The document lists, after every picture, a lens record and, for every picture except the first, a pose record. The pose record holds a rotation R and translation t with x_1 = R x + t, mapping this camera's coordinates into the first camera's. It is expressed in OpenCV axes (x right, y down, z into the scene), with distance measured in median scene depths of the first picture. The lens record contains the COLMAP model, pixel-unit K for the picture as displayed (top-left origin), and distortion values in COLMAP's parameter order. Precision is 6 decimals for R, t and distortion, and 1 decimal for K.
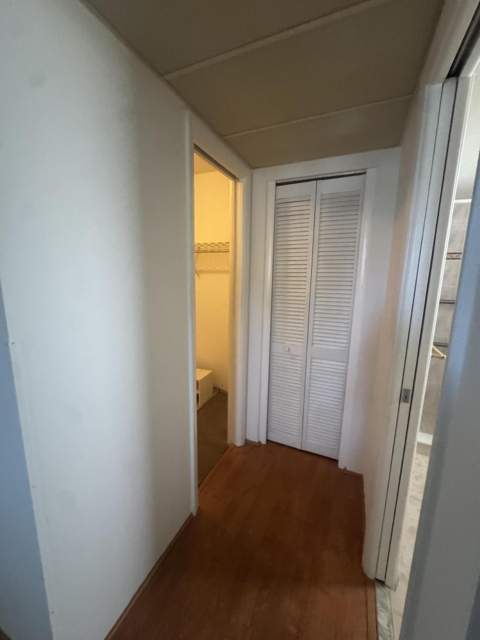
lens RADIAL K [[256.0, 0, 238.7], [0, 256.0, 321.4], [0, 0, 1]] dist [-0.005583, 0.000867]
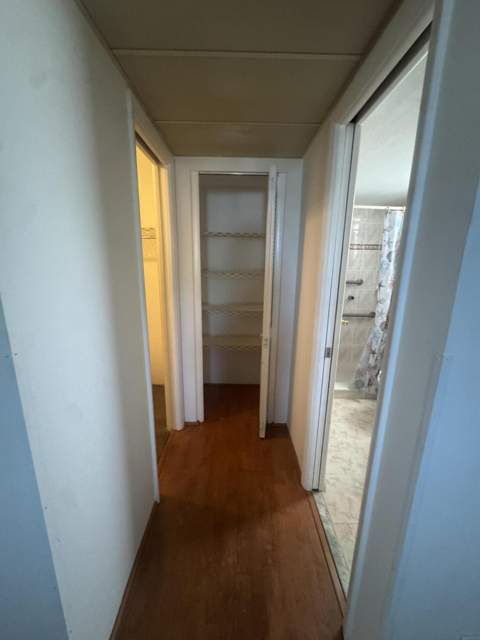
lens RADIAL K [[256.0, 0, 238.9], [0, 256.0, 321.7], [0, 0, 1]] dist [-0.005583, 0.000867]
pose [[0.908774, -0.103912, 0.404143, -0.263982], [0.079942, 0.993914, 0.075793, -0.013672], [-0.409559, -0.036571, 0.911550, -0.046326]]
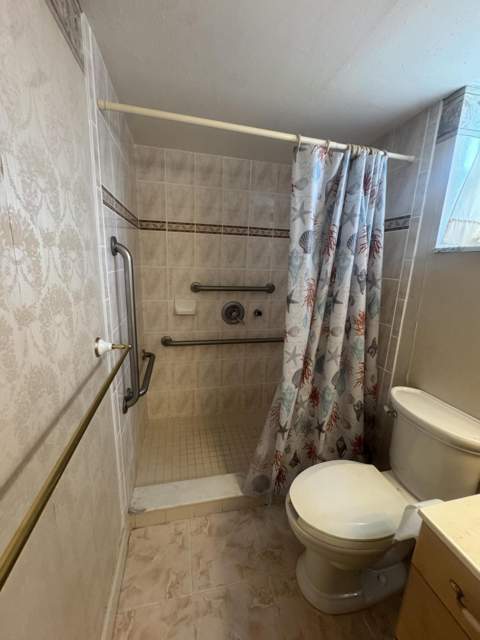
lens RADIAL K [[256.0, 0, 240.9], [0, 256.0, 320.4], [0, 0, 1]] dist [-0.005583, 0.000867]
pose [[0.791759, -0.127565, 0.597365, 0.767233], [0.088105, 0.991574, 0.094971, -0.084953], [-0.604446, -0.022563, 0.796327, 0.616727]]
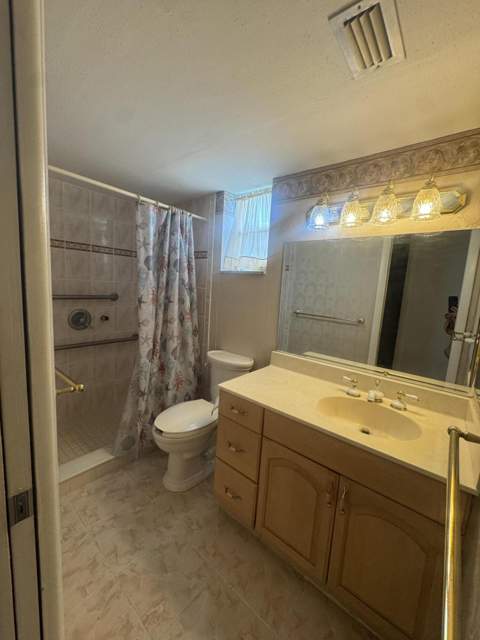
lens RADIAL K [[256.0, 0, 238.2], [0, 256.0, 317.6], [0, 0, 1]] dist [-0.005583, 0.000867]
pose [[0.269901, -0.124504, 0.954805, 0.292427], [0.115912, 0.988595, 0.096144, -0.036860], [-0.955886, 0.084724, 0.281255, 0.373885]]
